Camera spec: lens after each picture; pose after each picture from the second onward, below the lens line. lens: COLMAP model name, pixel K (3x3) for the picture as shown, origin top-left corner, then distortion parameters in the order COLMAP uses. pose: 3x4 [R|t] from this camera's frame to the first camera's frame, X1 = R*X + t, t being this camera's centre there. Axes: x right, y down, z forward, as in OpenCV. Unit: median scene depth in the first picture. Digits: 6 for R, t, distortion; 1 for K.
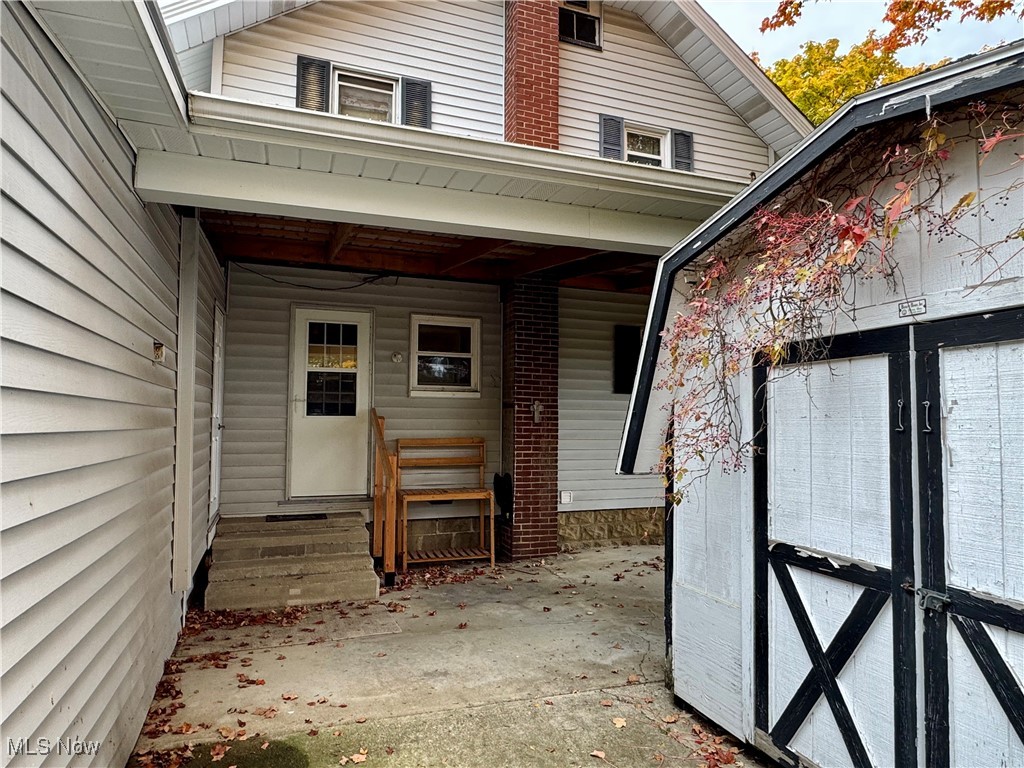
lens RADIAL K [[630.8, 0, 511.4], [0, 630.8, 382.2], [0, 0, 1]] dist [-0.015923, 0.008507]
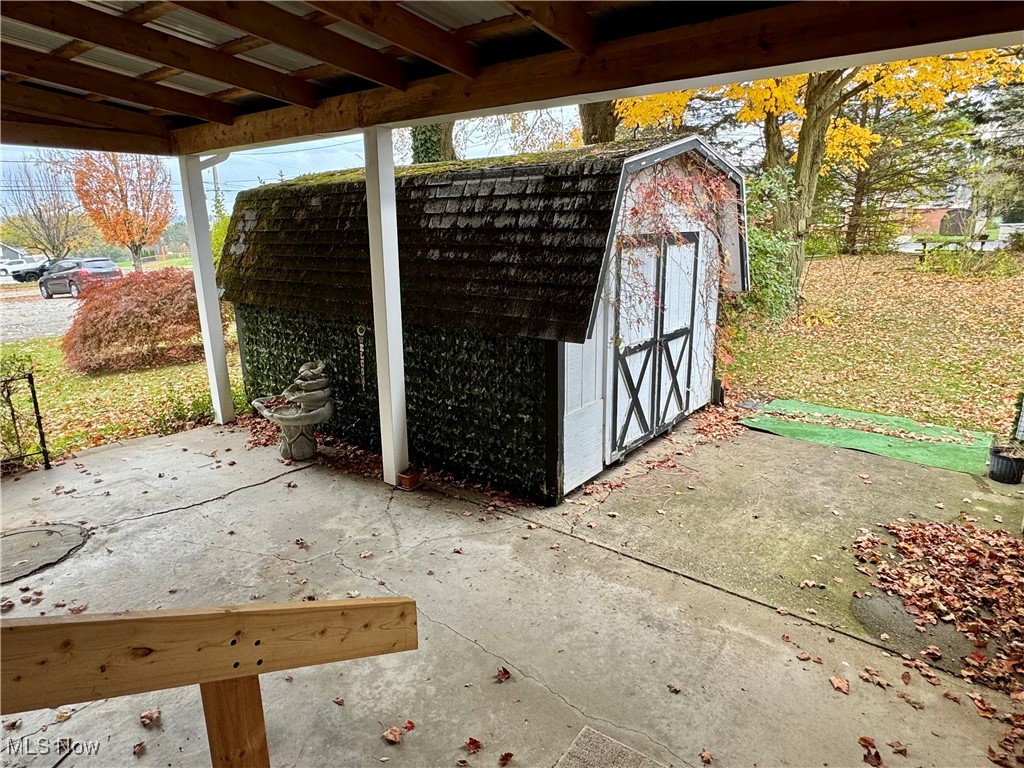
lens RADIAL K [[630.8, 0, 509.9], [0, 630.8, 384.7], [0, 0, 1]] dist [-0.015923, 0.008507]
pose [[-0.553181, -0.212187, 0.805585, -0.698402], [-0.049594, 0.973691, 0.222410, -0.023249], [-0.831583, 0.083081, -0.549151, 1.795709]]
